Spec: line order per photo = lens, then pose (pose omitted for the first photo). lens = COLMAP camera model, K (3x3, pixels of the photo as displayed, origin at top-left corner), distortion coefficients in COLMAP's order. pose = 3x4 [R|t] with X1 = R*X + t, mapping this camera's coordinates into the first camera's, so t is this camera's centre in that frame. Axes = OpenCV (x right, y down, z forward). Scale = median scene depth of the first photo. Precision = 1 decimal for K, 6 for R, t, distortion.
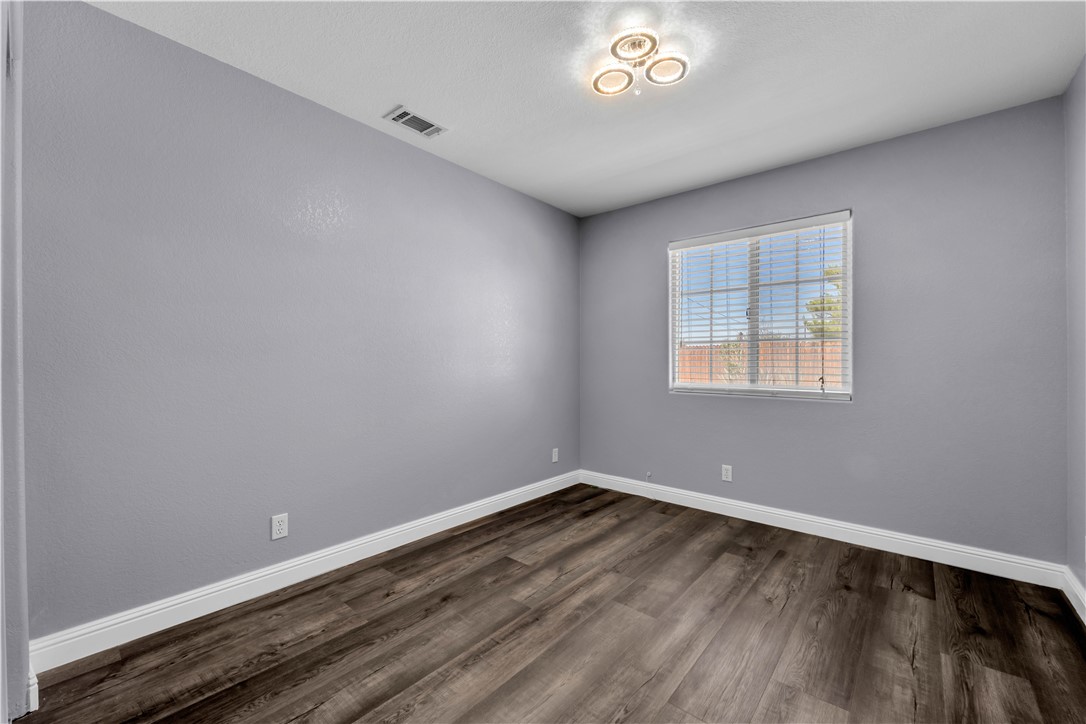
lens RADIAL K [[441.1, 0, 544.1], [0, 441.1, 358.2], [0, 0, 1]] dist [-0.001688, -0.000385]
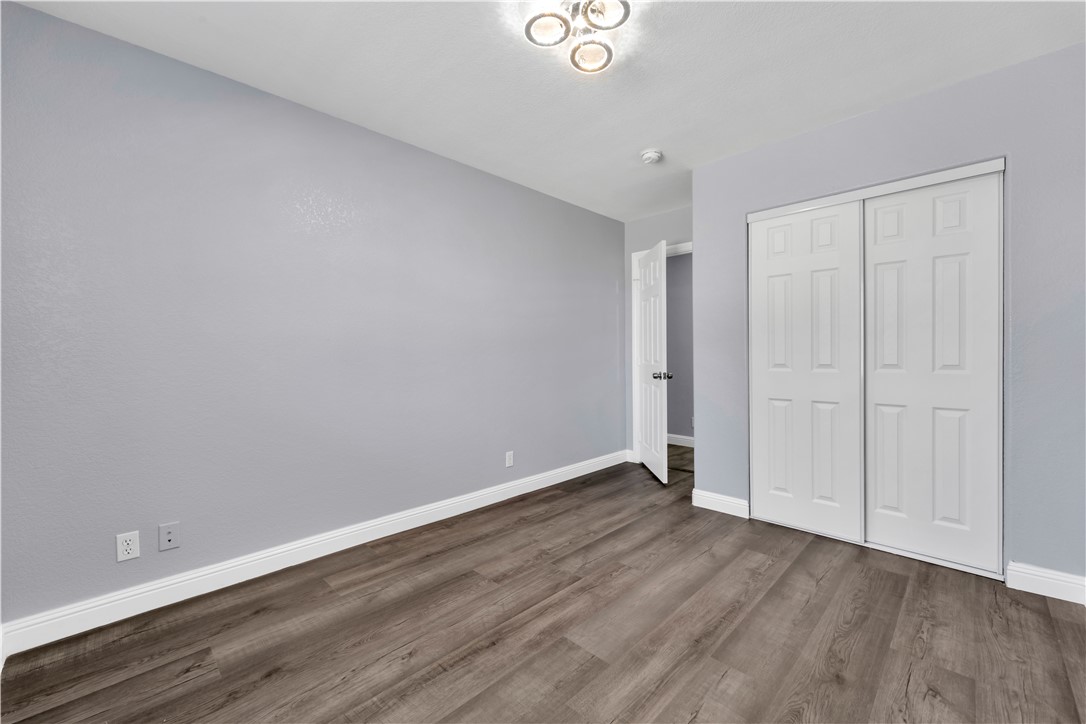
lens RADIAL K [[441.1, 0, 544.1], [0, 441.1, 358.2], [0, 0, 1]] dist [-0.001688, -0.000385]
pose [[-0.997177, -0.002416, 0.075044, 0.238413], [-0.002352, 0.999997, 0.000939, 0.015871], [-0.075046, 0.000760, -0.997180, 1.998740]]
